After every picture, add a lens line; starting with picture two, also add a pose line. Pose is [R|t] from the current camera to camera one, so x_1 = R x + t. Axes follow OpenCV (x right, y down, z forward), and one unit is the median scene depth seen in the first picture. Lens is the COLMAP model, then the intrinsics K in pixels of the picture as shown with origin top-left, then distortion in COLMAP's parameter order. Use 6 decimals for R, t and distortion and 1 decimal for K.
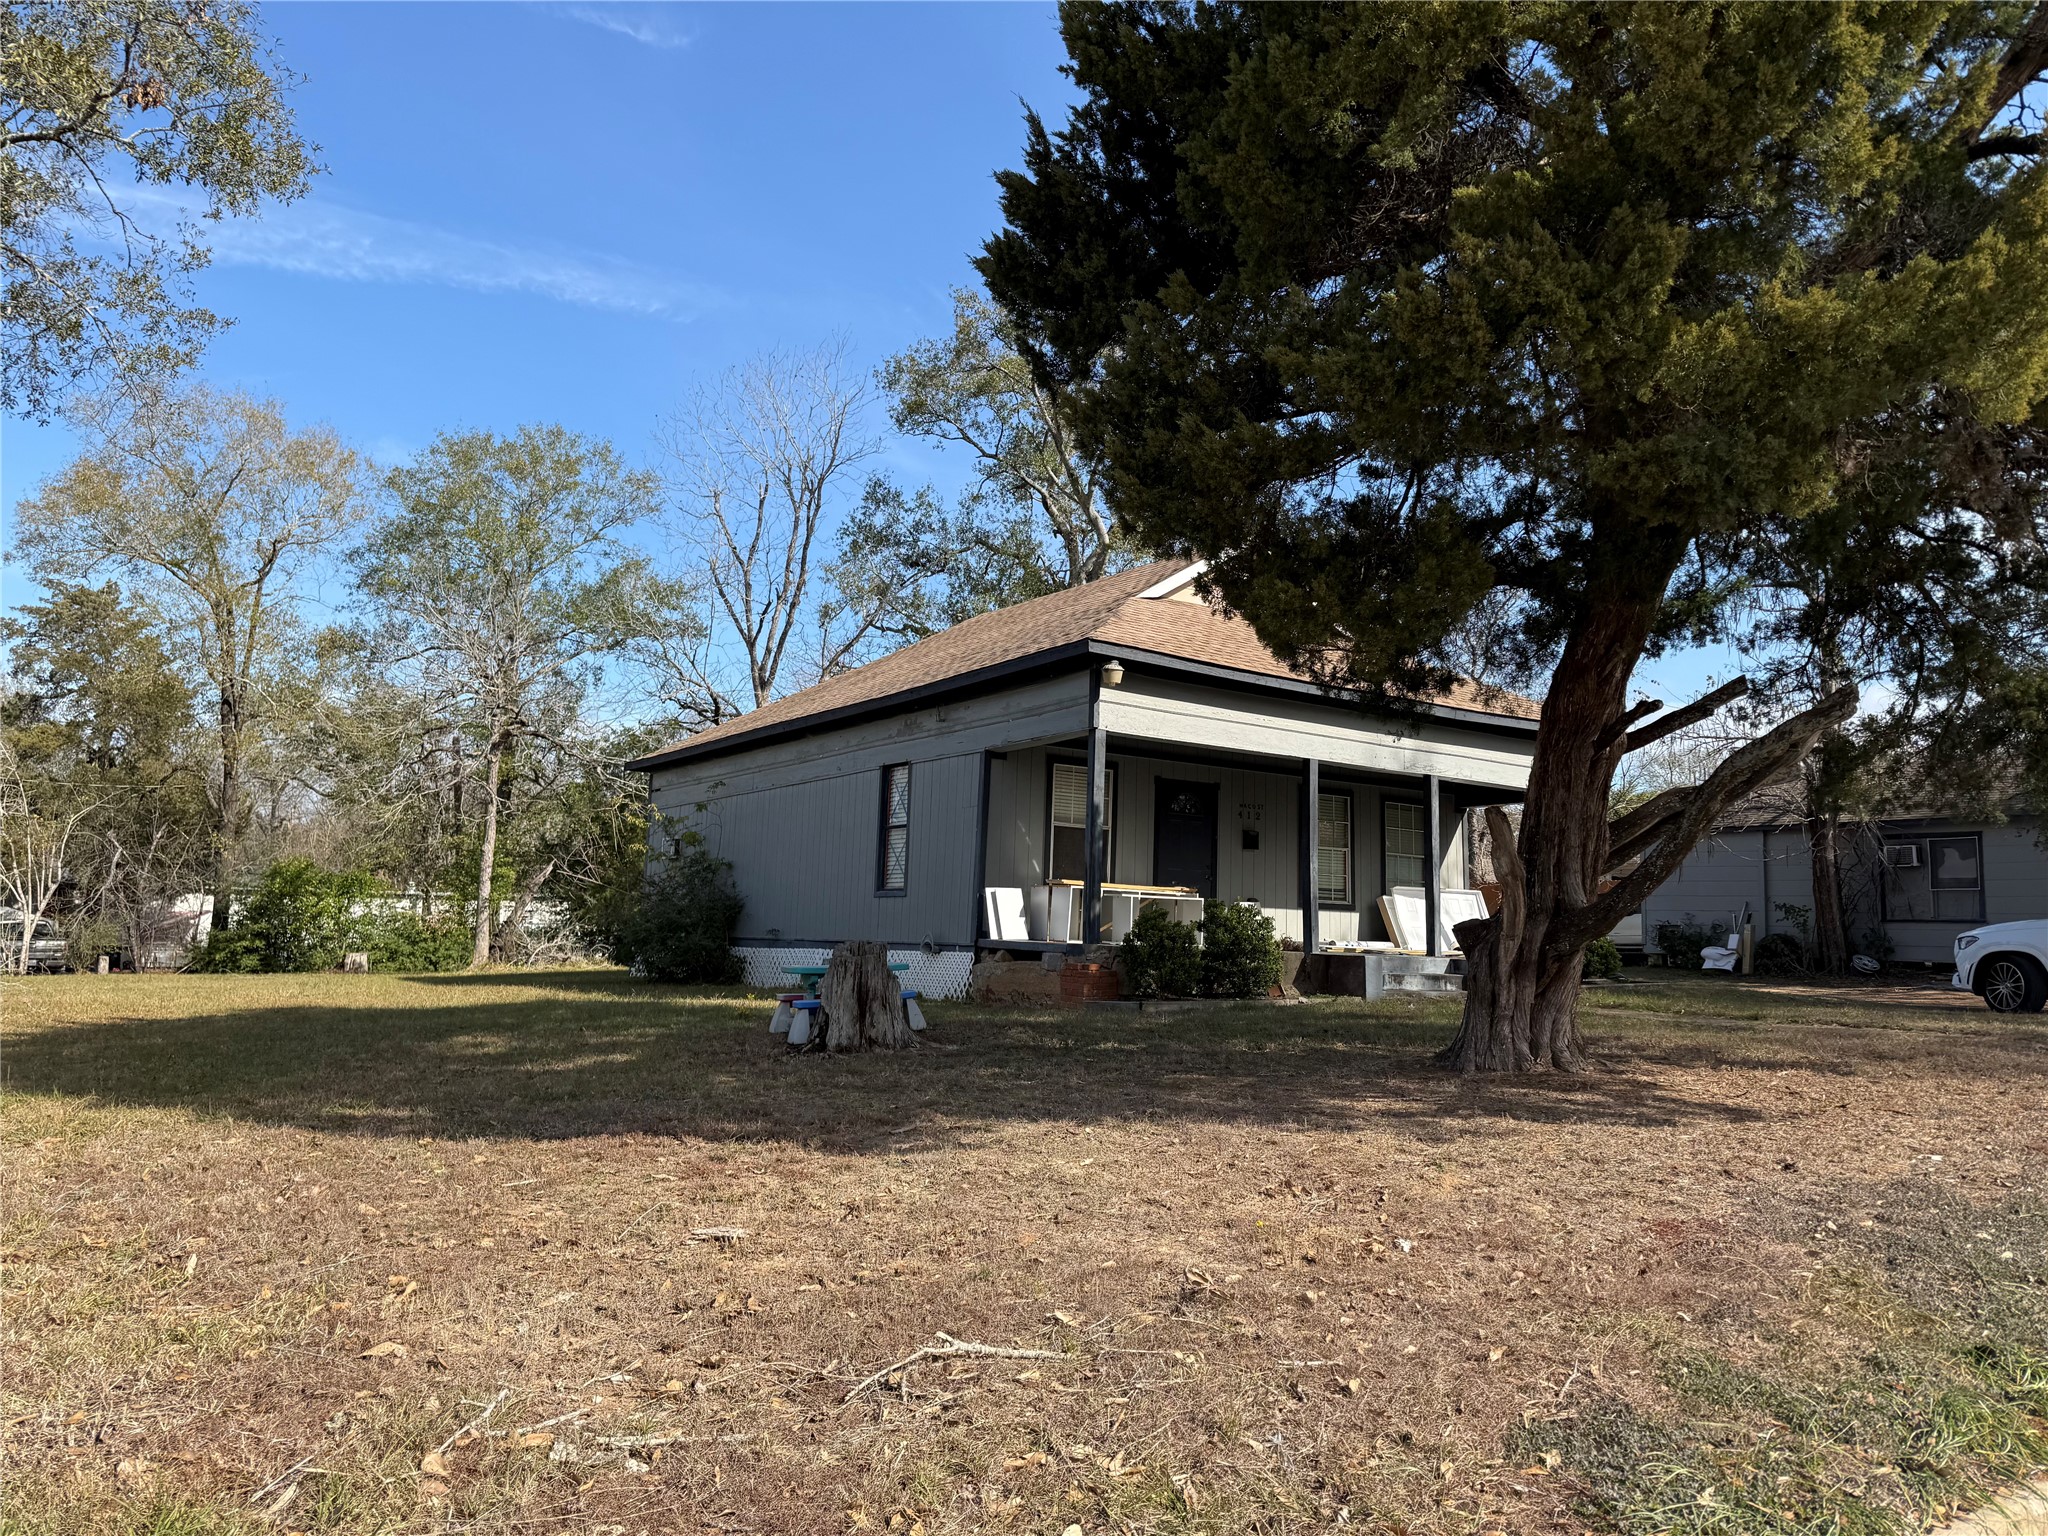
lens RADIAL K [[1436.5, 0, 1037.4], [0, 1436.5, 756.6], [0, 0, 1]] dist [0.103607, -0.144553]
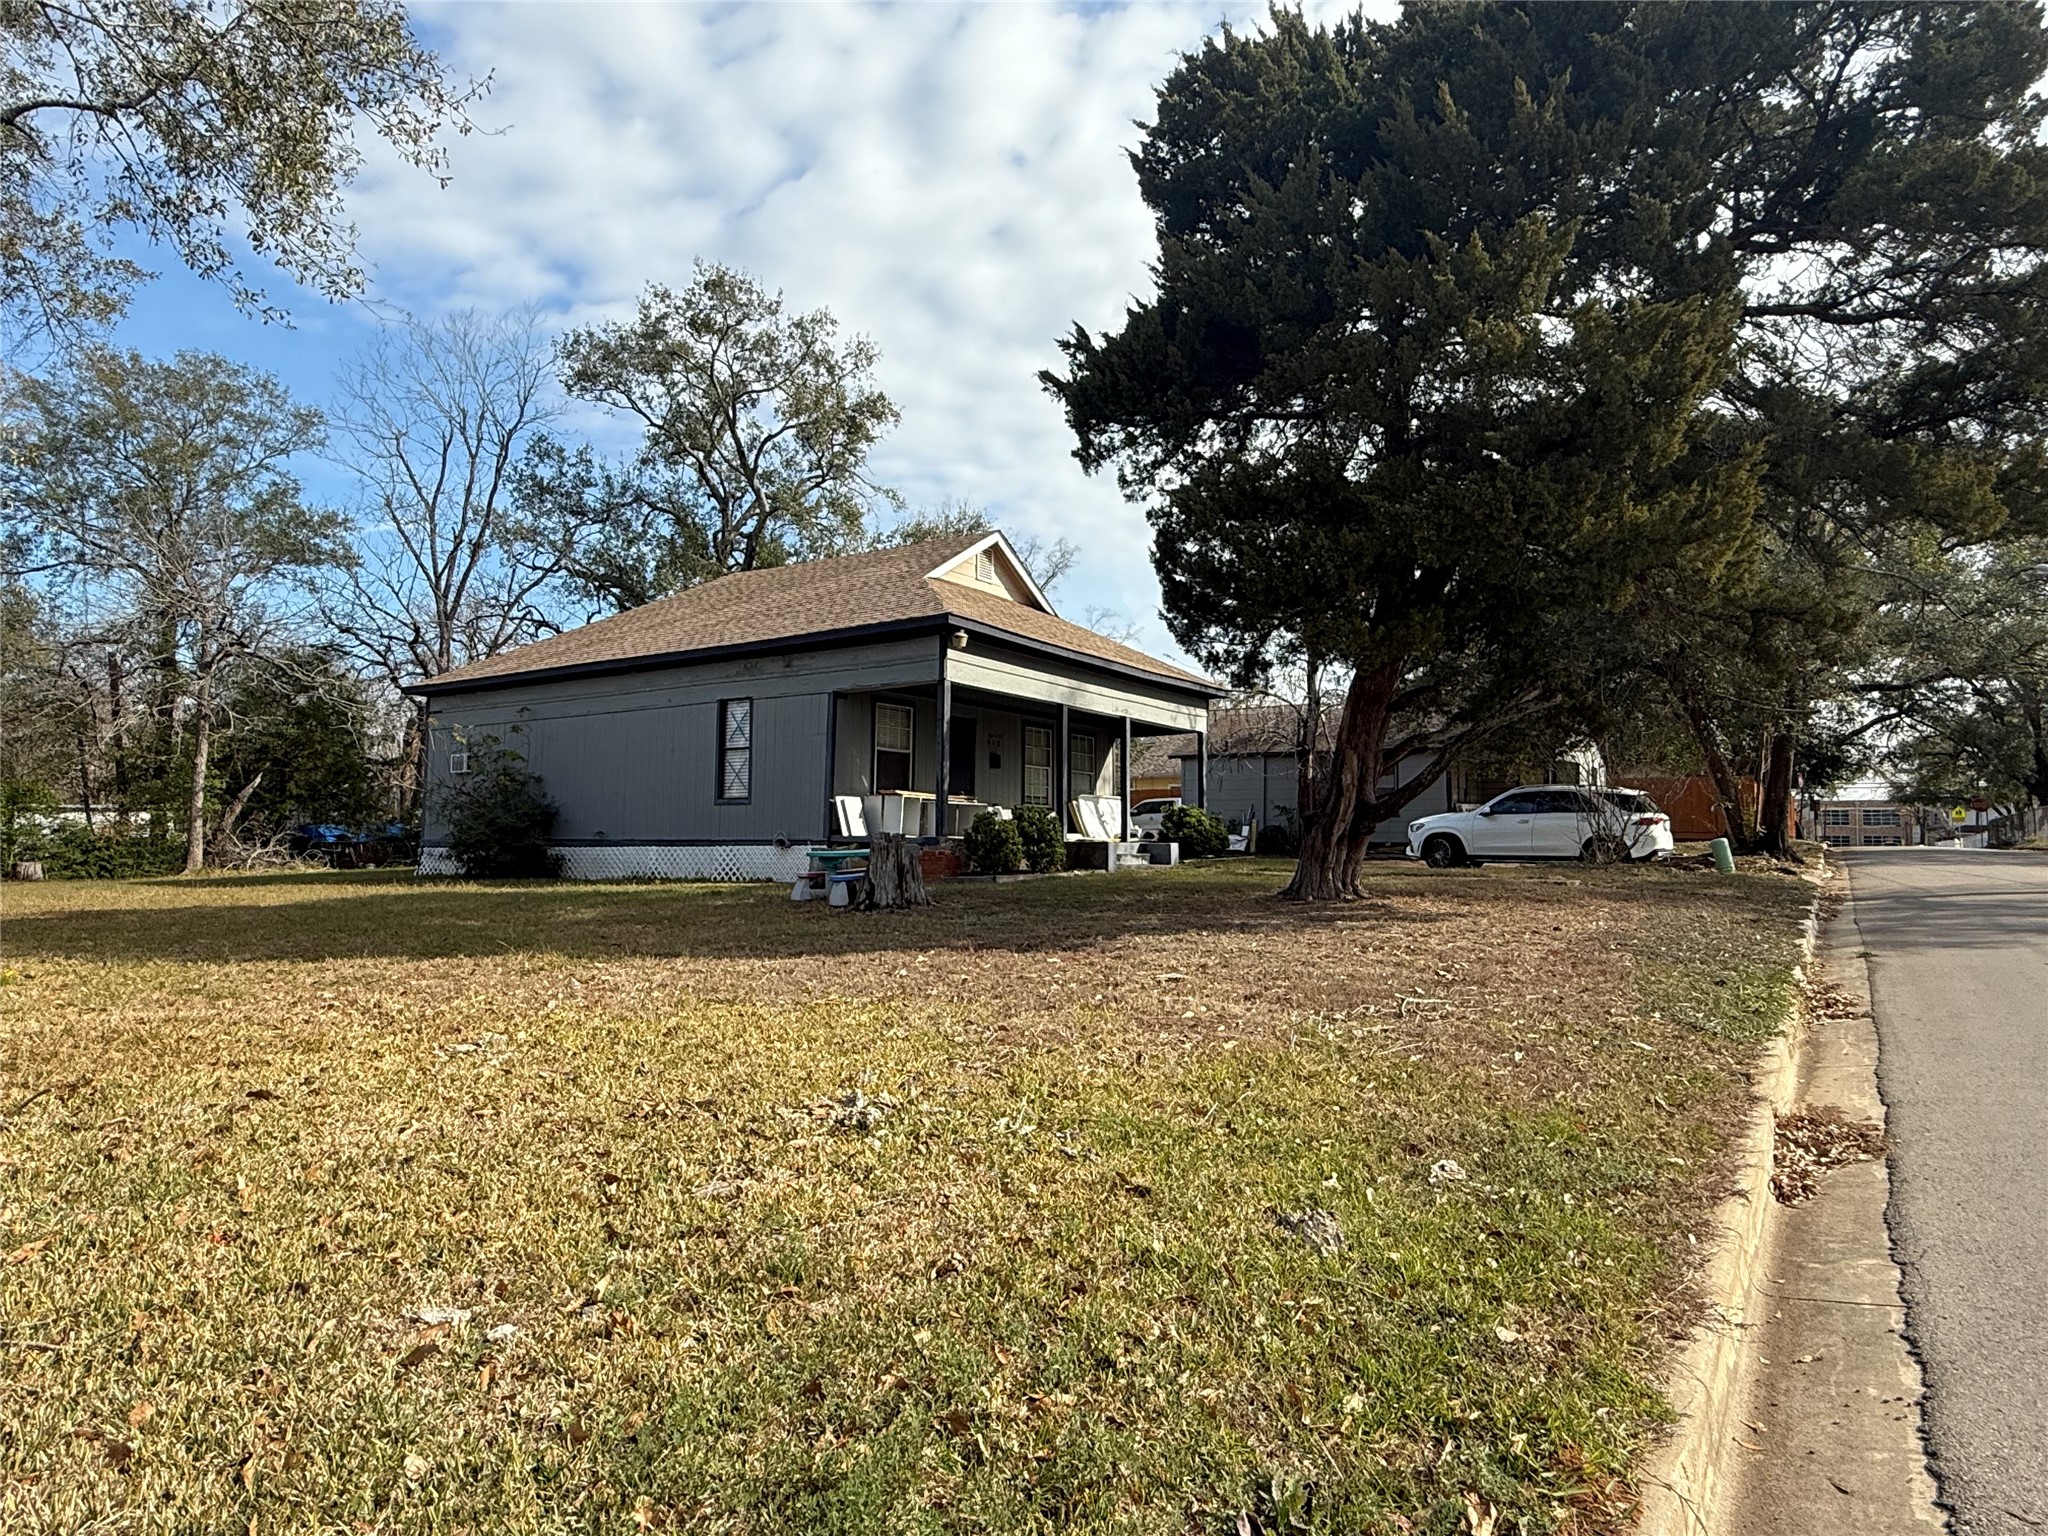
lens RADIAL K [[1229.8, 0, 1024.0], [0, 1229.8, 768.0], [0, 0, 1]] dist [0.001561, 0.000412]
pose [[0.933754, 0.004866, 0.357882, -0.260590], [-0.028415, 0.997759, 0.060574, -0.007438], [-0.356785, -0.066731, 0.931800, -0.099591]]
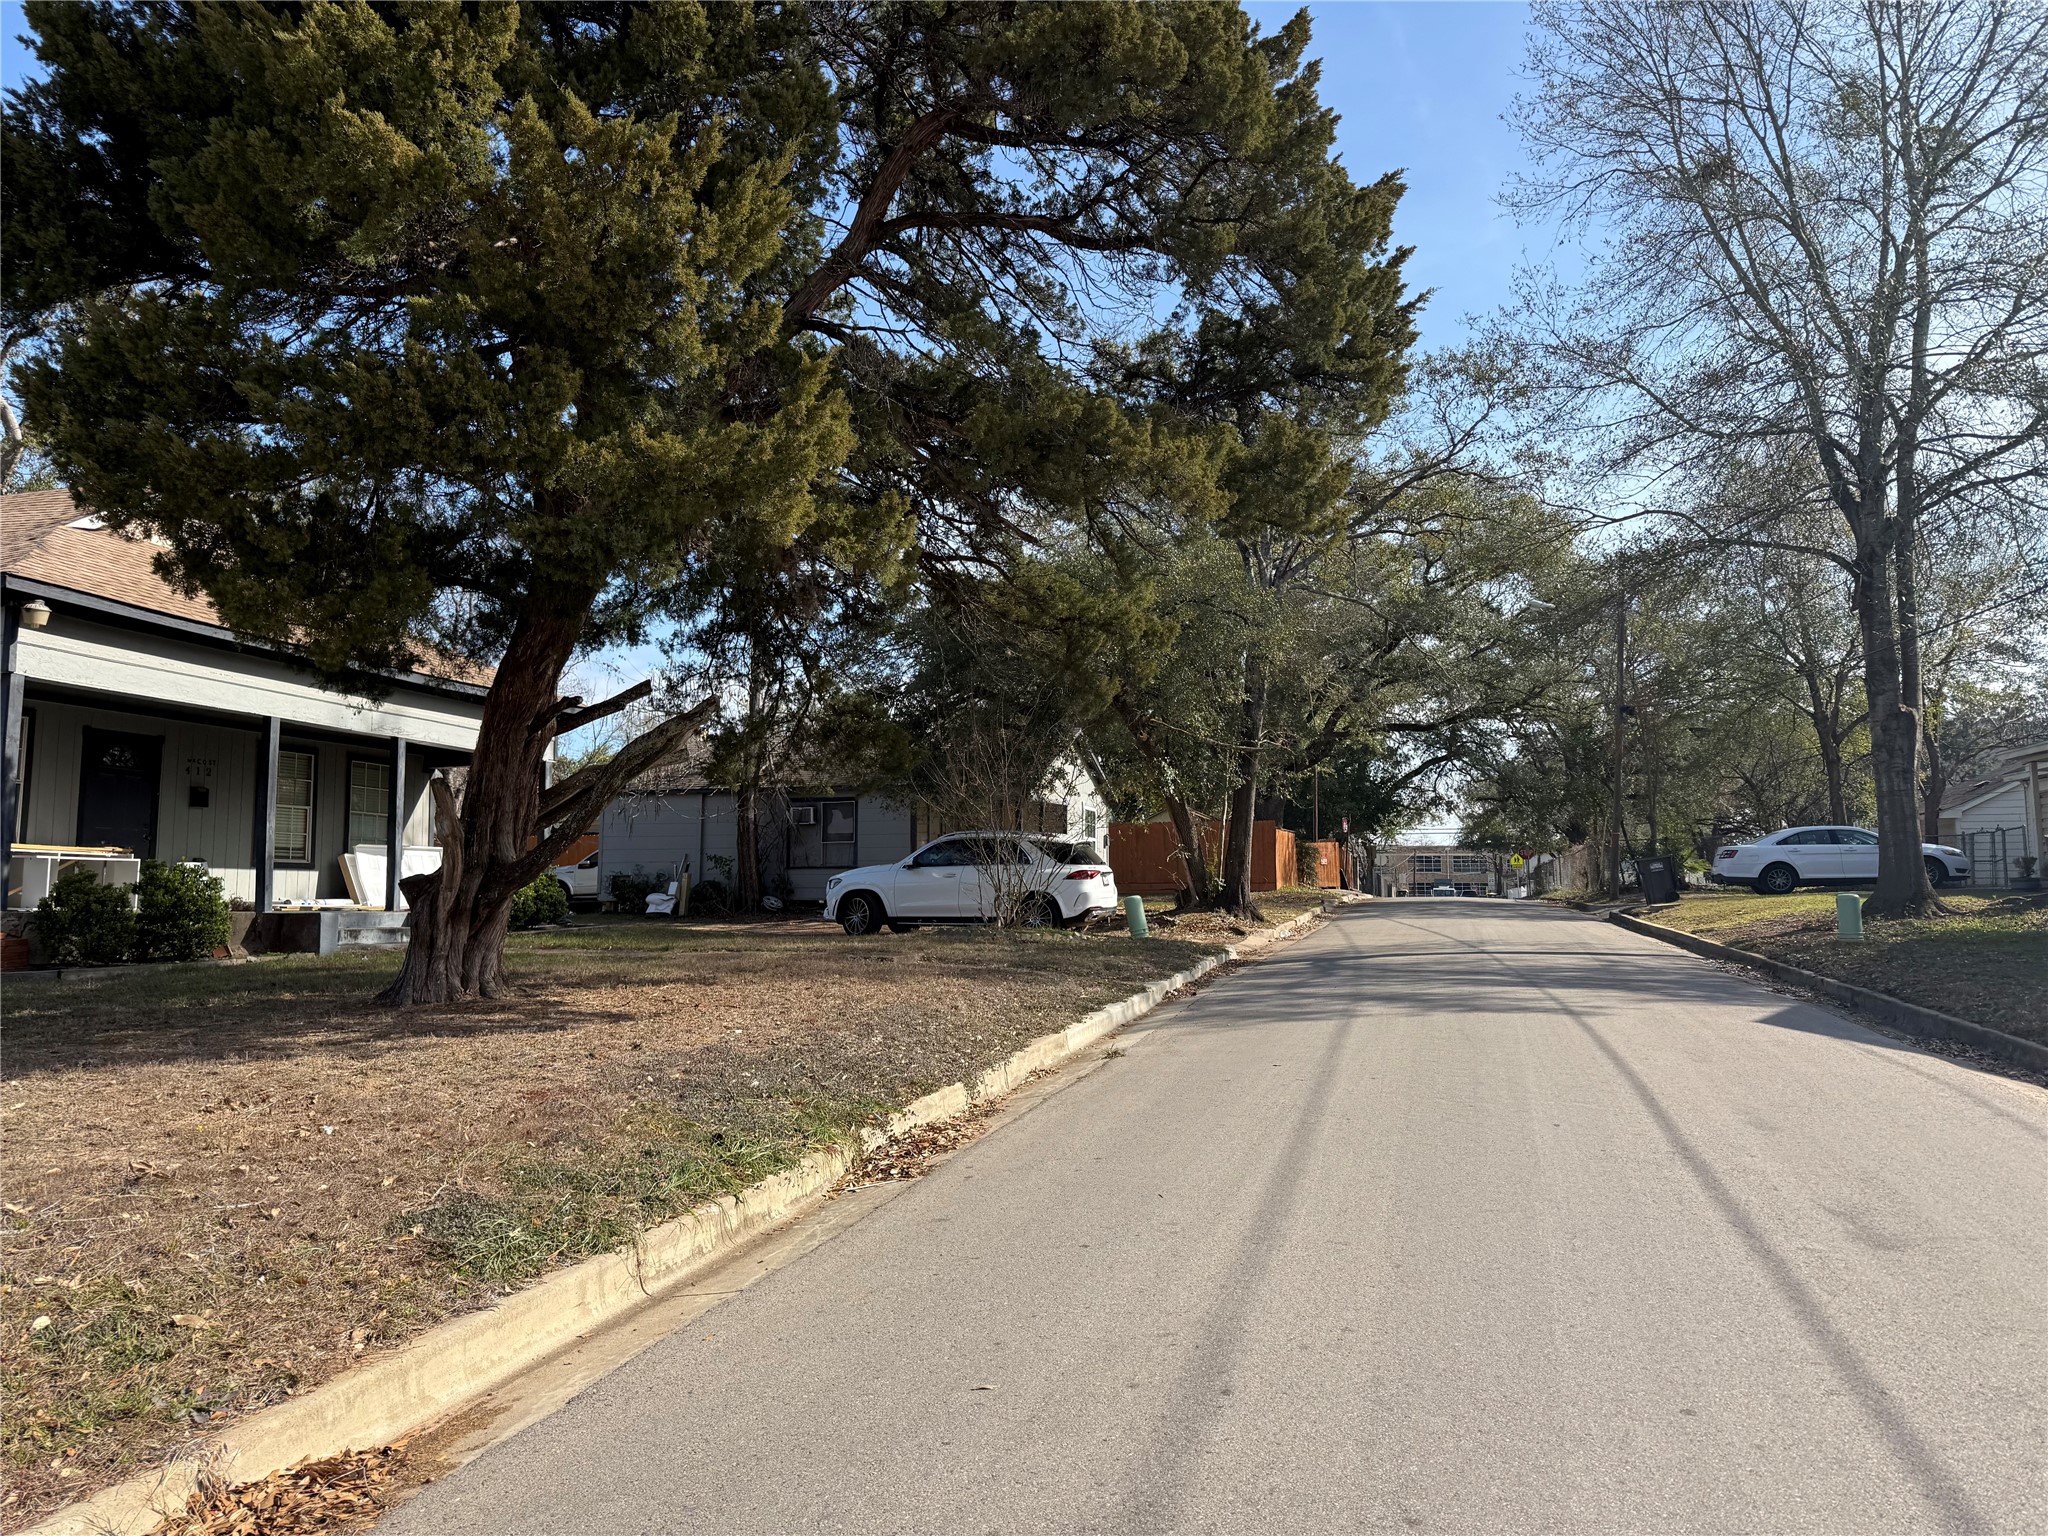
lens RADIAL K [[1433.0, 0, 1068.9], [0, 1433.0, 764.6], [0, 0, 1]] dist [-0.007805, -0.011414]
pose [[0.767279, 0.028640, 0.640673, -0.015780], [-0.051887, 0.998500, 0.017505, -0.010531], [-0.639210, -0.046674, 0.767614, -0.094392]]
